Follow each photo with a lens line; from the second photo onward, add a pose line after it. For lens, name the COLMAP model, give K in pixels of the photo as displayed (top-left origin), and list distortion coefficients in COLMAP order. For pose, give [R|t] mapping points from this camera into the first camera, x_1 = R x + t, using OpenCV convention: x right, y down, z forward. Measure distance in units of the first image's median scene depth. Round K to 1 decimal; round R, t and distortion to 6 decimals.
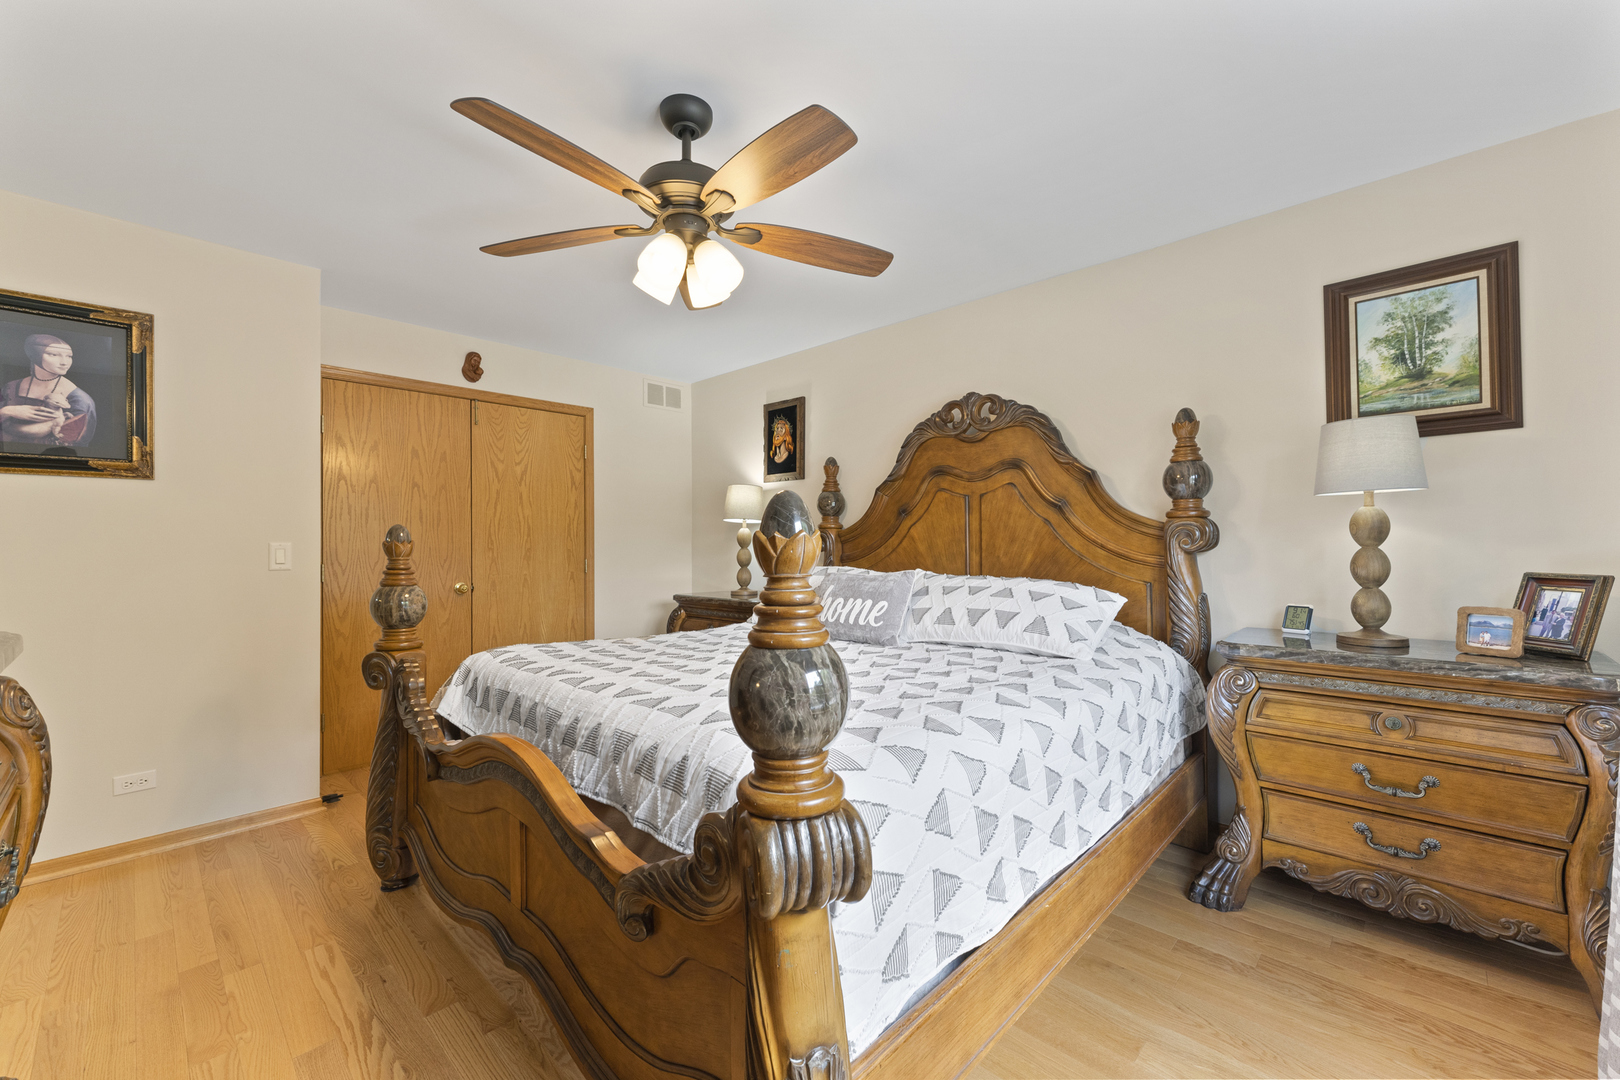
lens RADIAL K [[651.5, 0, 804.7], [0, 651.5, 537.4], [0, 0, 1]] dist [0.001066, -0.000145]
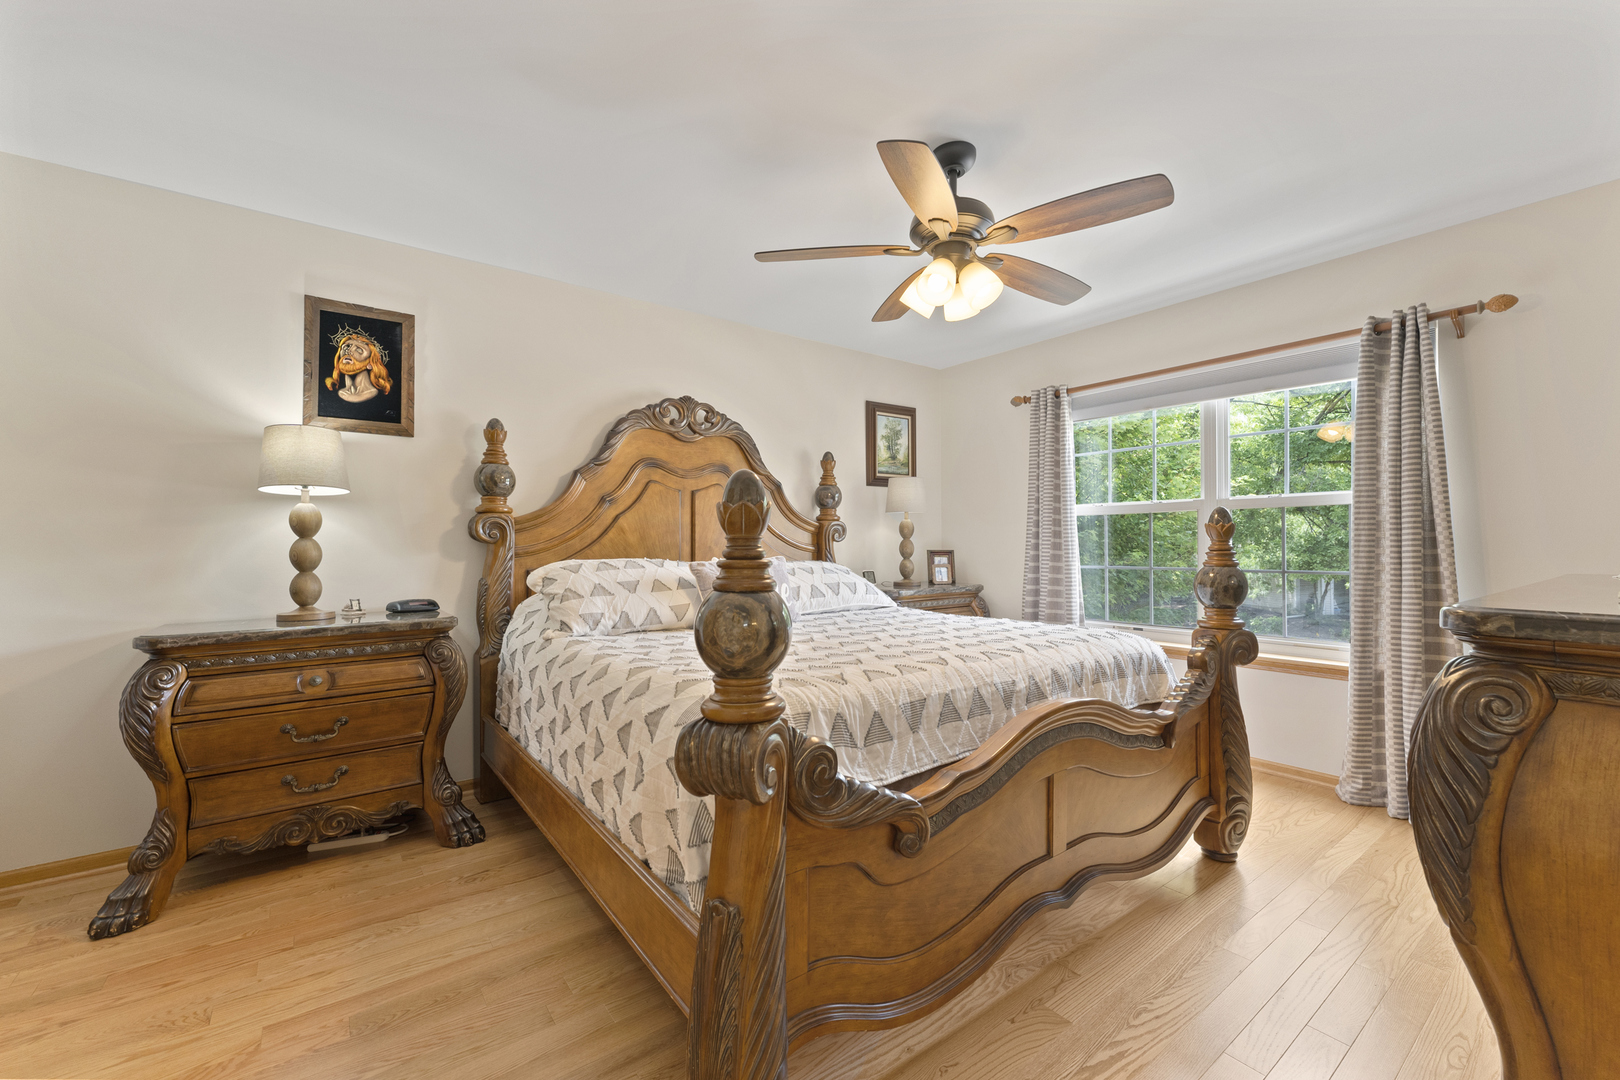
lens RADIAL K [[651.5, 0, 821.4], [0, 651.5, 542.2], [0, 0, 1]] dist [0.001066, -0.000145]
pose [[0.150556, -0.000761, 0.988601, -0.576465], [-0.016930, 0.999851, 0.003348, 0.010147], [-0.988456, -0.017241, 0.150521, 0.447534]]
